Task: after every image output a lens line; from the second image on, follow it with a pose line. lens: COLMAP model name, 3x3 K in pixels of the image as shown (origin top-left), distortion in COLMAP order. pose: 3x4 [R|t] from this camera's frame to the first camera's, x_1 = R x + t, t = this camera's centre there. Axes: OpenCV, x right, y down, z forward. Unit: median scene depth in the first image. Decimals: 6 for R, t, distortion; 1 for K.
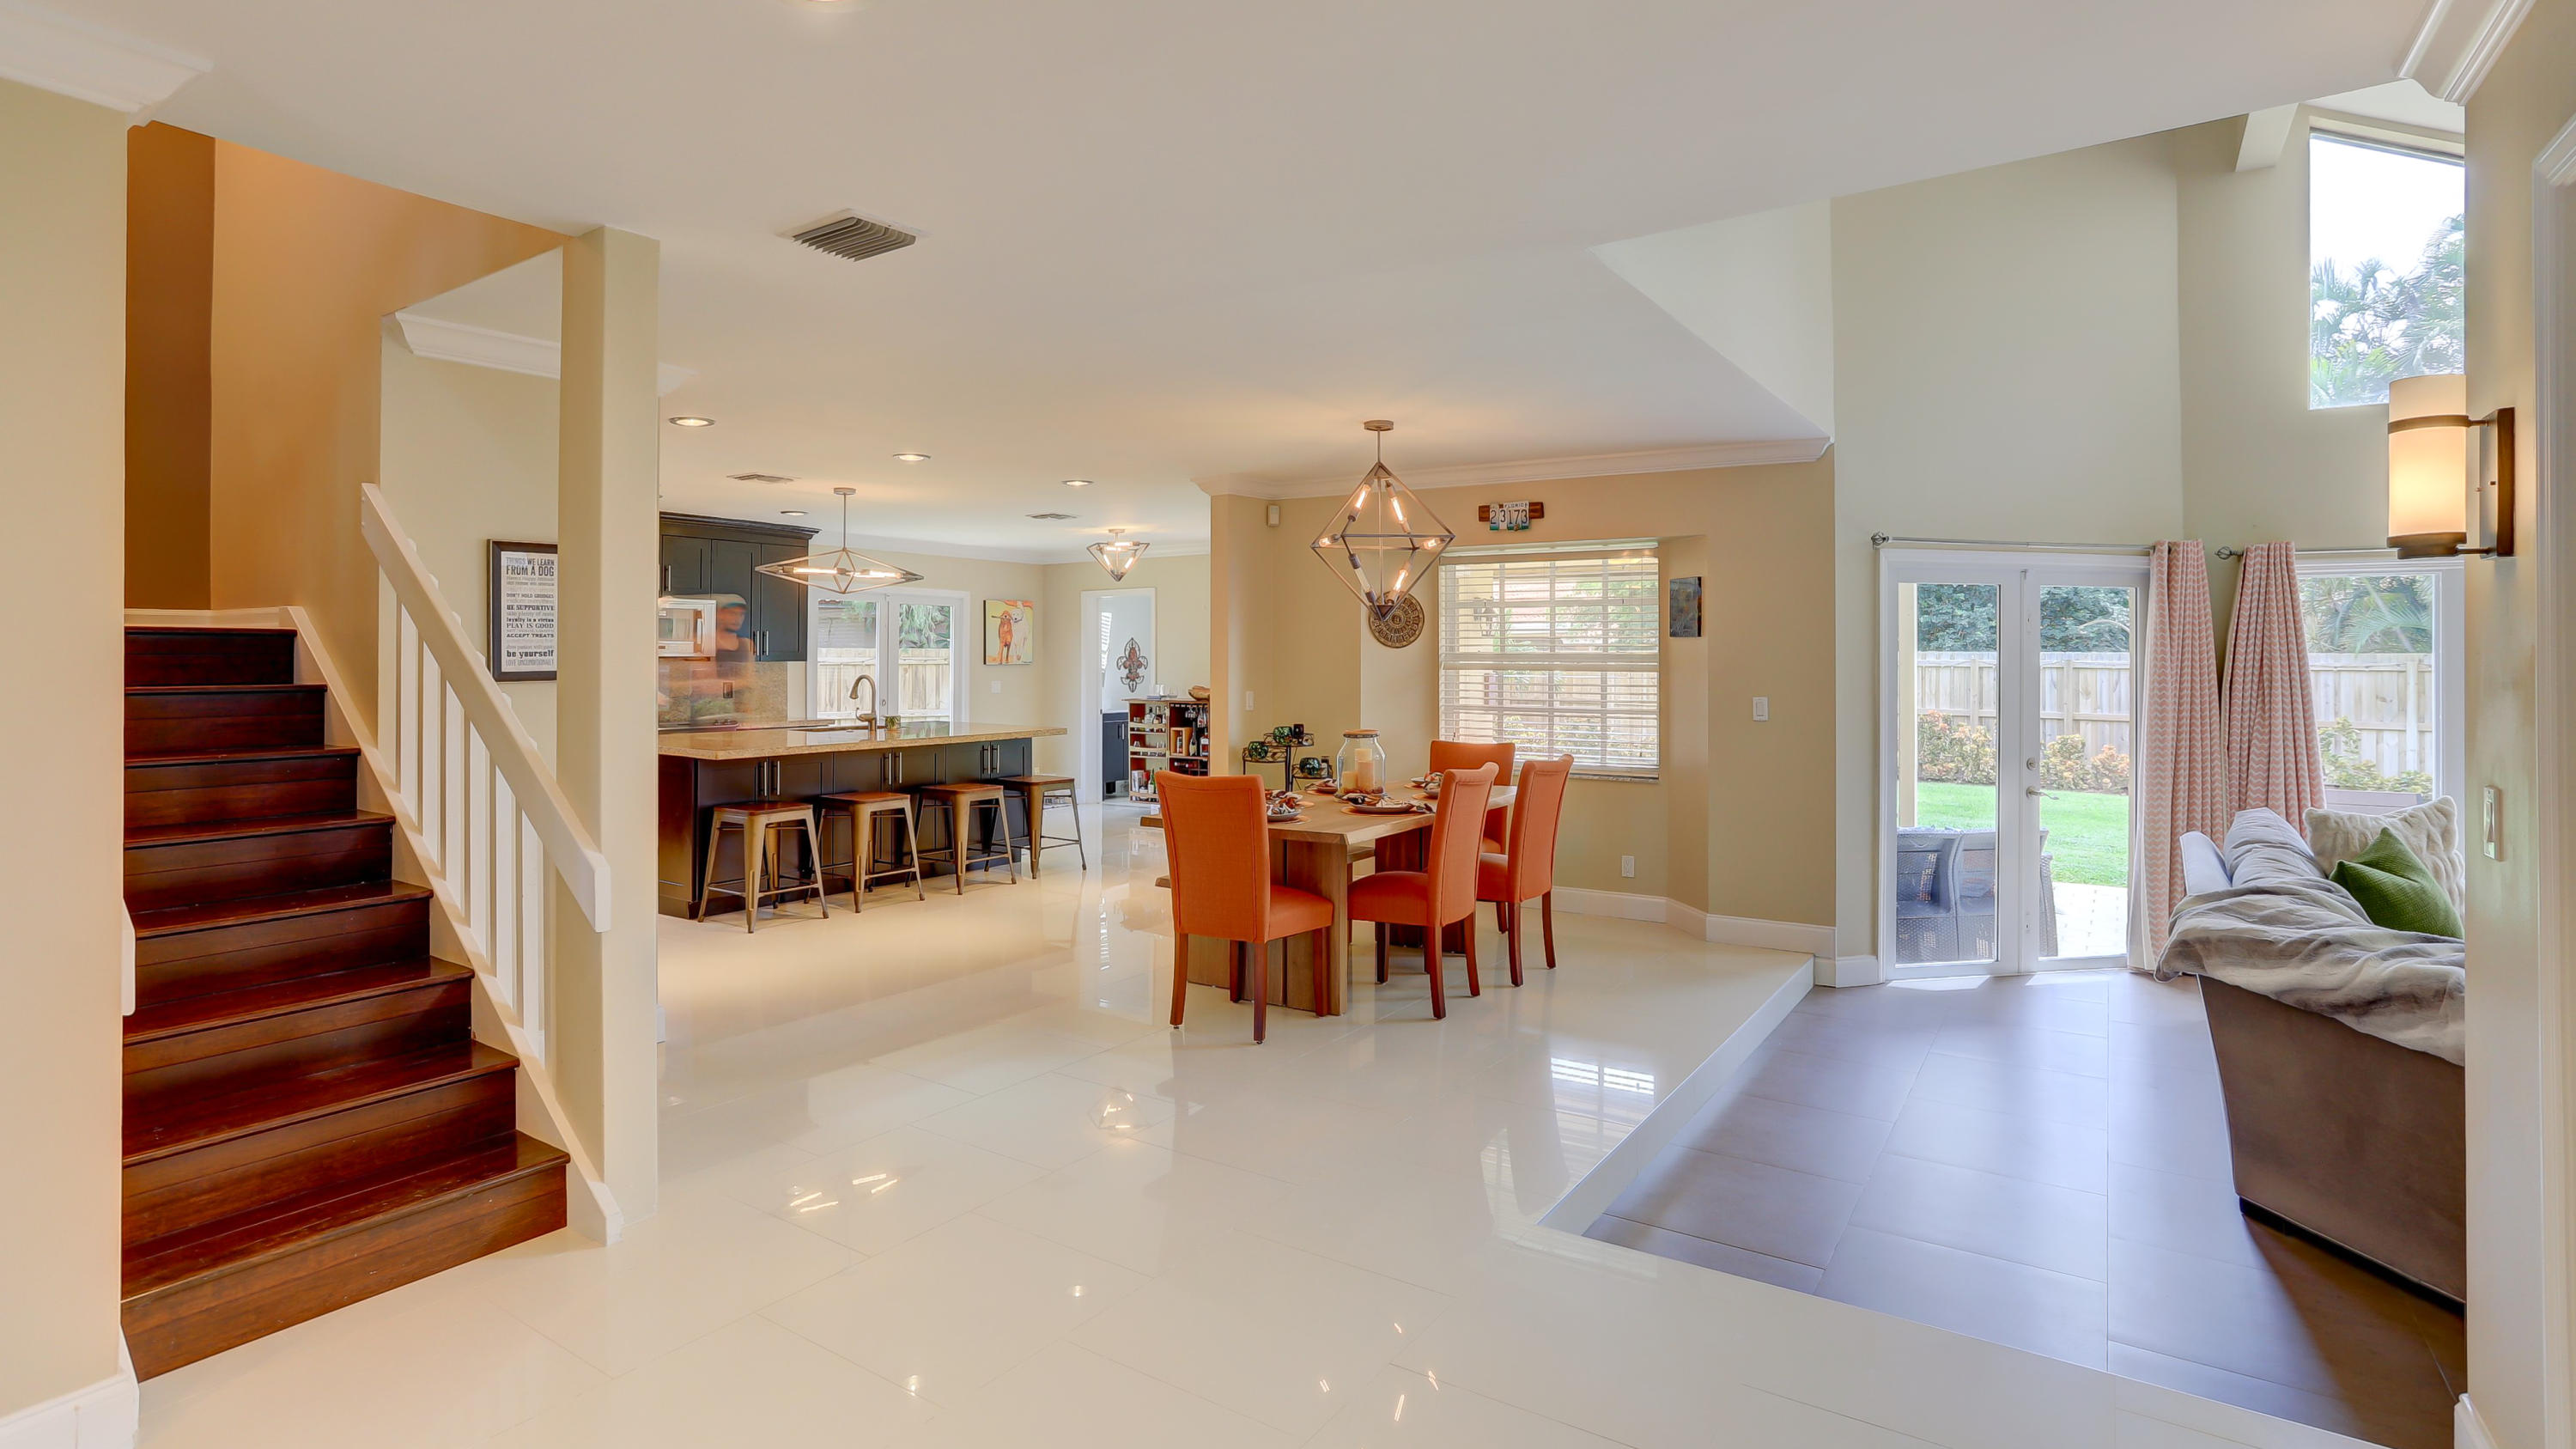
lens RADIAL K [[1258.9, 0, 1279.5], [0, 1258.9, 671.7], [0, 0, 1]] dist [-0.043722, 0.021808]
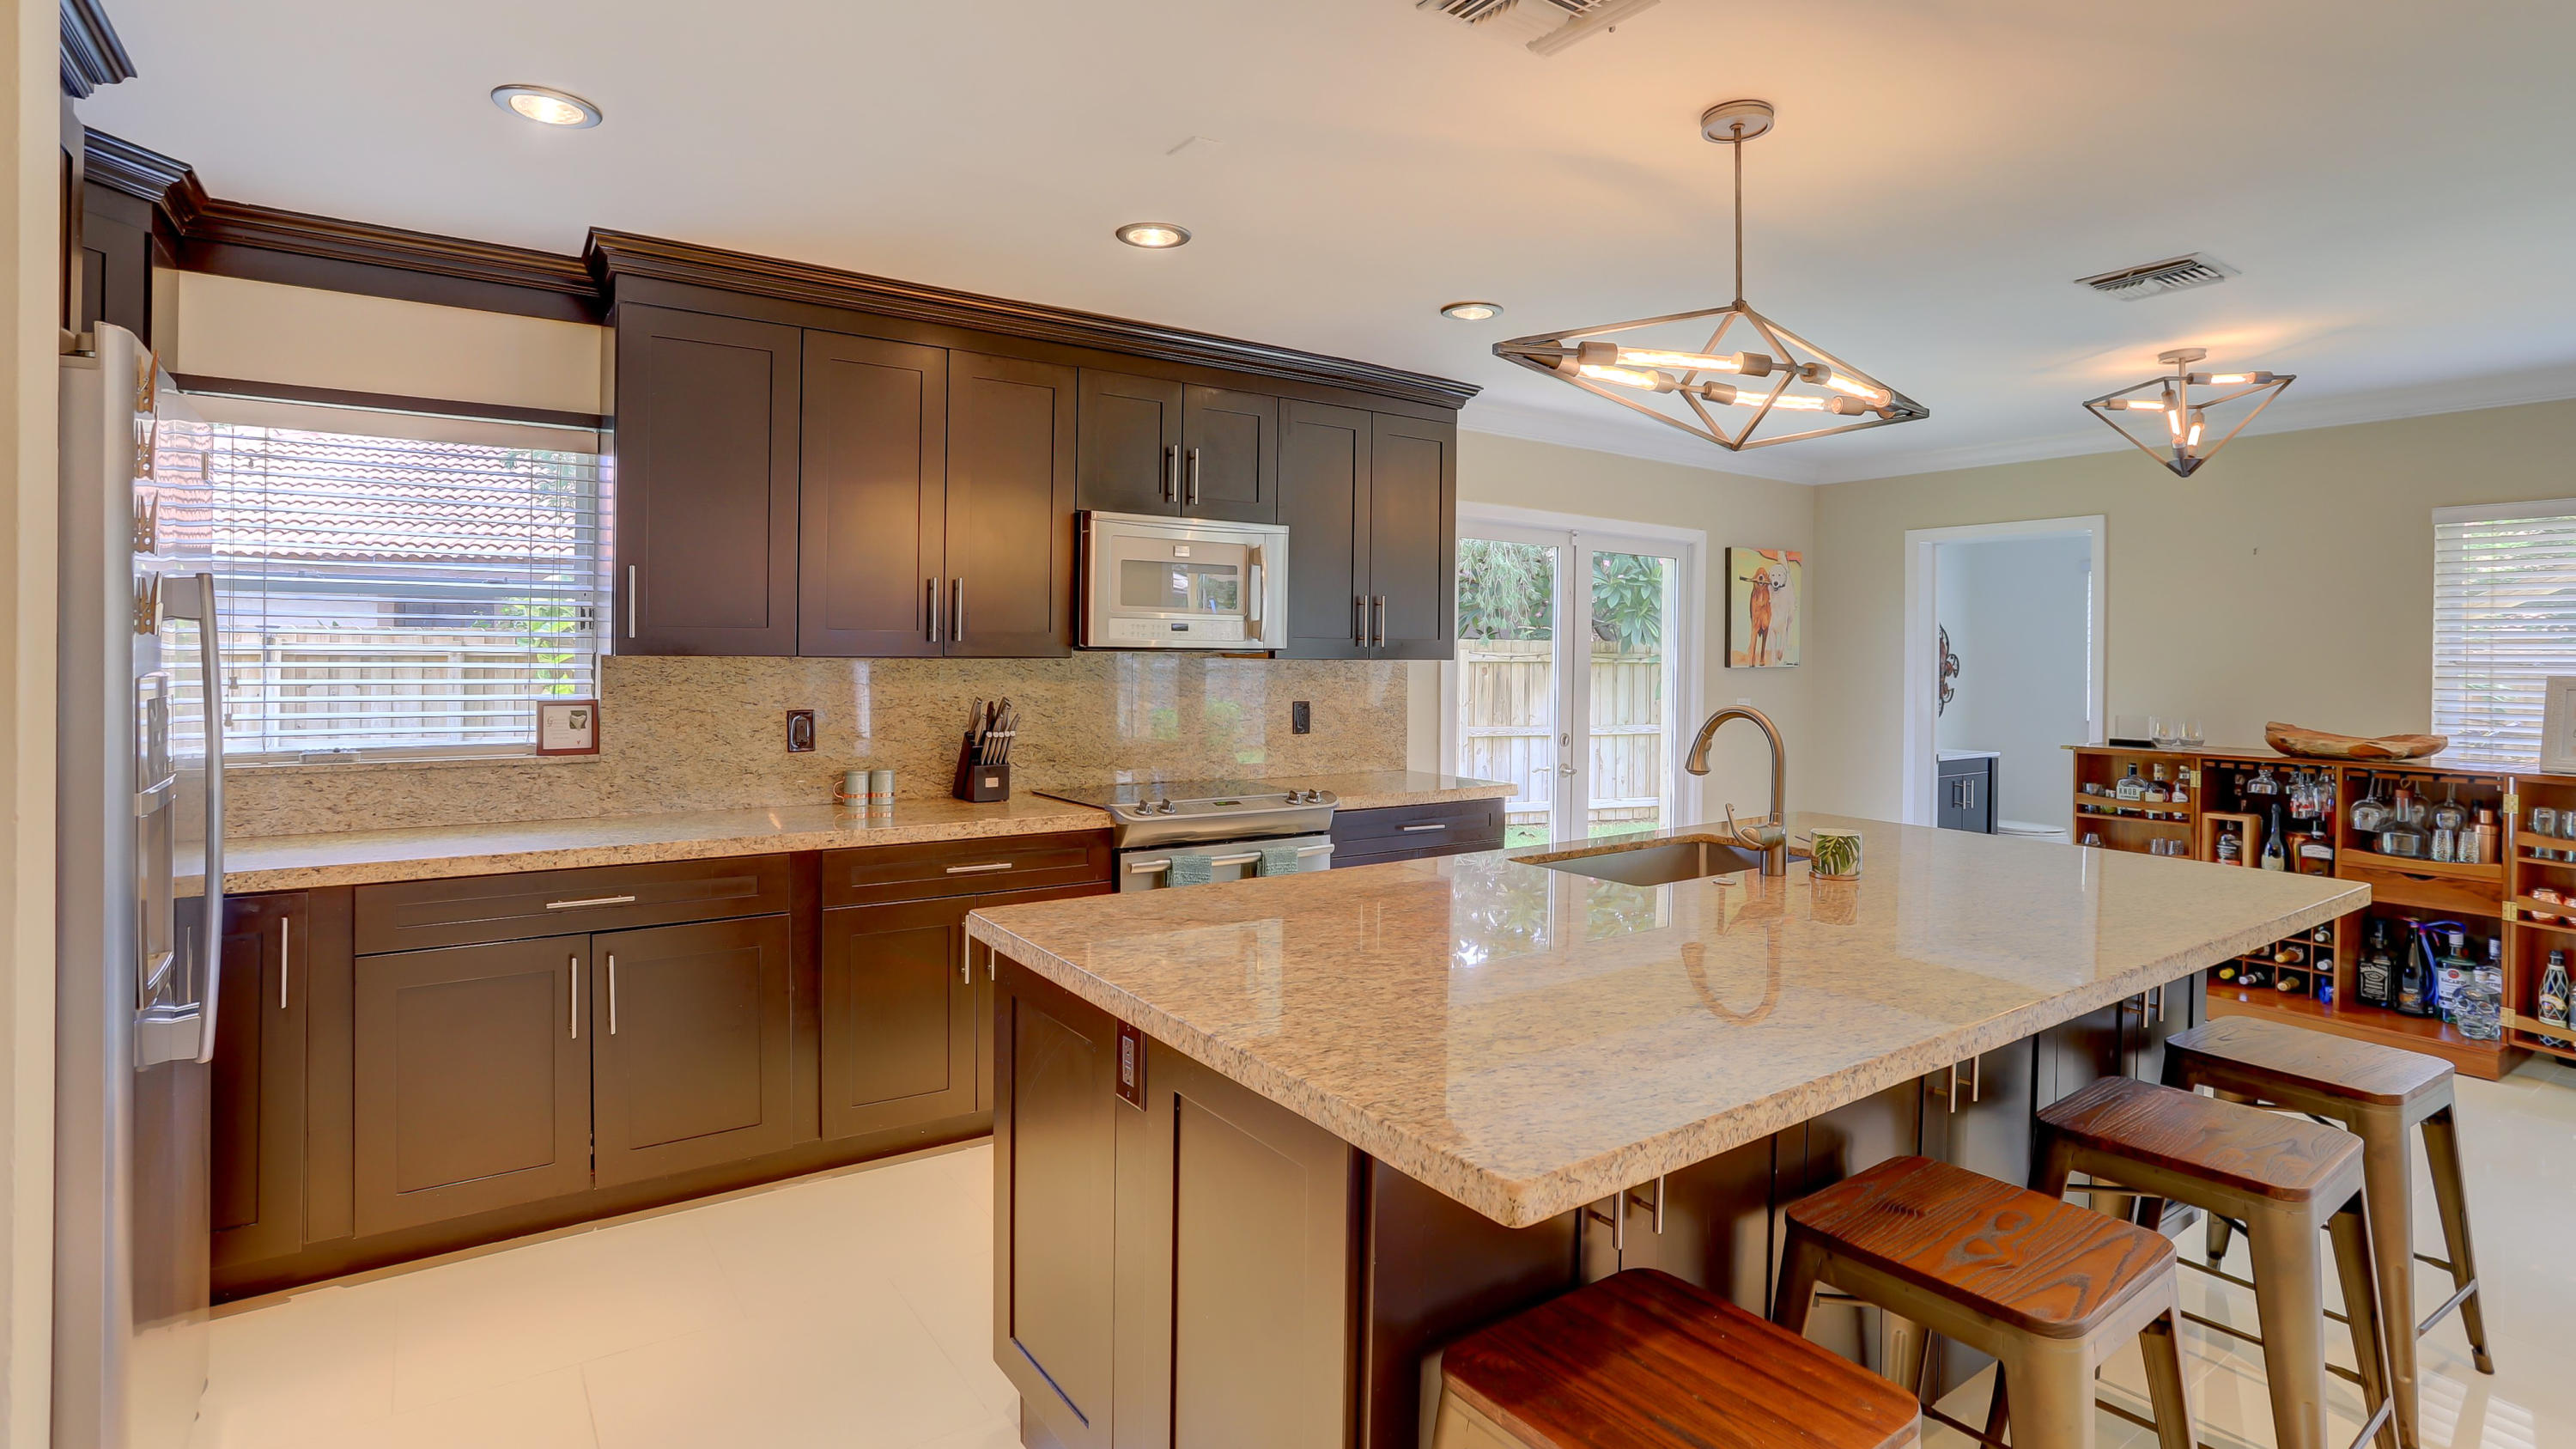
lens RADIAL K [[1258.9, 0, 1283.8], [0, 1258.9, 658.3], [0, 0, 1]] dist [-0.043722, 0.021808]
pose [[0.932659, 0.009273, -0.360641, -0.363889], [-0.011630, 0.999923, -0.004368, -0.008510], [0.360572, 0.008268, 0.932695, 0.723094]]
